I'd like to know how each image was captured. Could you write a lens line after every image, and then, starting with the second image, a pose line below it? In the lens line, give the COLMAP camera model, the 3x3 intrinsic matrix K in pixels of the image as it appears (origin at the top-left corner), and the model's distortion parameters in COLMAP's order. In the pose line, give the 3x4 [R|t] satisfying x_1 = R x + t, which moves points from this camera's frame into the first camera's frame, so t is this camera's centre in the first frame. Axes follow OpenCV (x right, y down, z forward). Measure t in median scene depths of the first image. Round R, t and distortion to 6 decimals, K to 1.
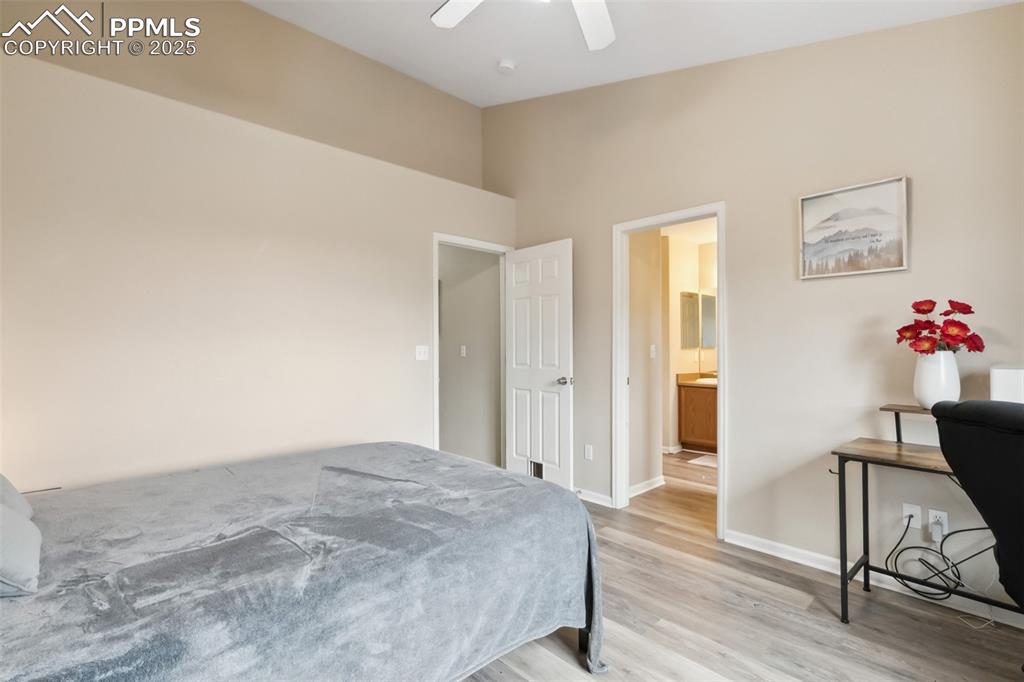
lens RADIAL K [[466.3, 0, 519.8], [0, 466.3, 342.0], [0, 0, 1]] dist [0.005728, -0.000815]
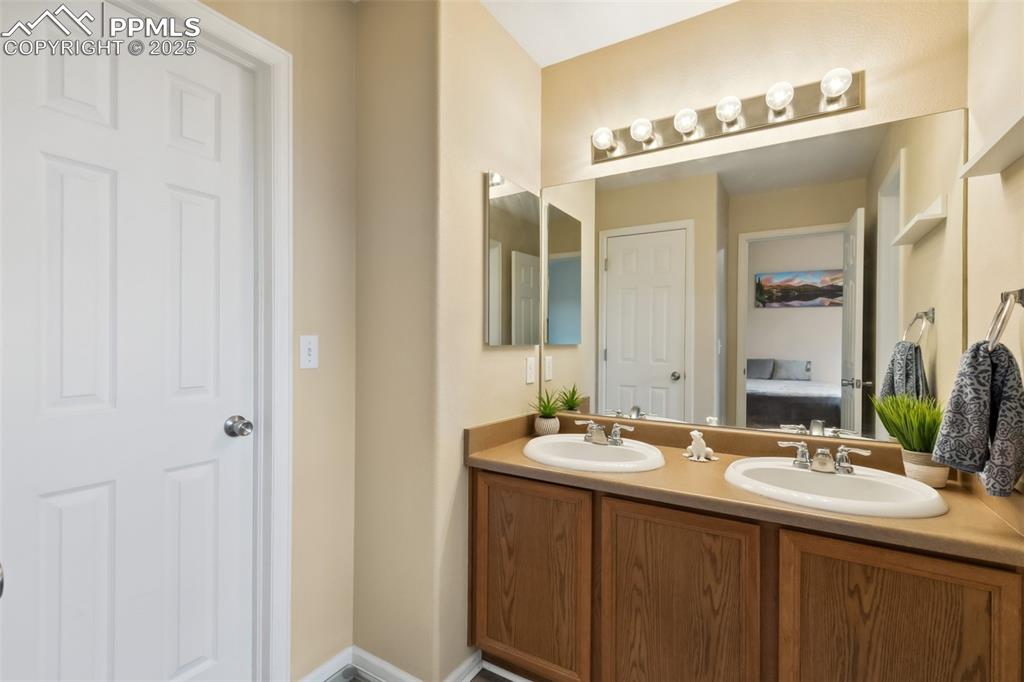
lens RADIAL K [[466.3, 0, 509.9], [0, 466.3, 338.1], [0, 0, 1]] dist [0.005728, -0.000815]
pose [[0.966276, 0.013548, 0.257151, 0.600691], [-0.014466, 0.999894, 0.001680, 0.014590], [-0.257101, -0.005344, 0.966370, 1.464096]]
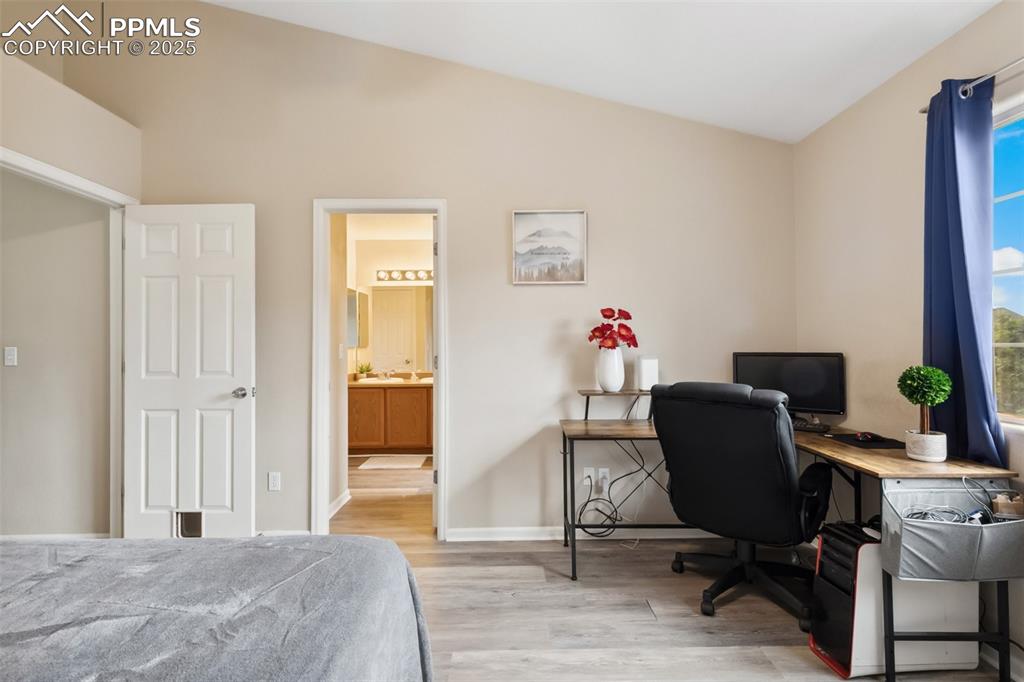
lens RADIAL K [[466.3, 0, 507.1], [0, 466.3, 335.8], [0, 0, 1]] dist [0.005728, -0.000815]
pose [[0.691131, 0.008136, 0.722683, -0.217906], [0.000579, 0.999930, -0.011812, 0.002299], [-0.722729, 0.008582, 0.691078, 0.249801]]
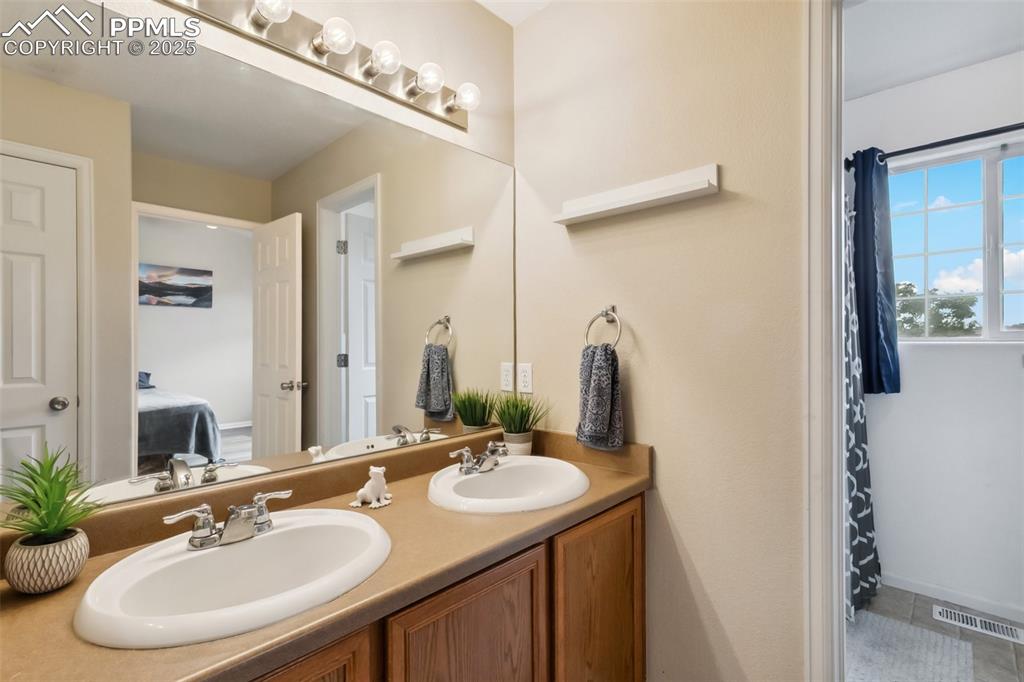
lens RADIAL K [[466.3, 0, 510.8], [0, 466.3, 346.7], [0, 0, 1]] dist [0.005728, -0.000815]
pose [[-0.041999, -0.004982, 0.999105, 0.530446], [-0.000042, 0.999988, 0.004984, 0.013026], [-0.999118, 0.000167, -0.041999, 1.900858]]
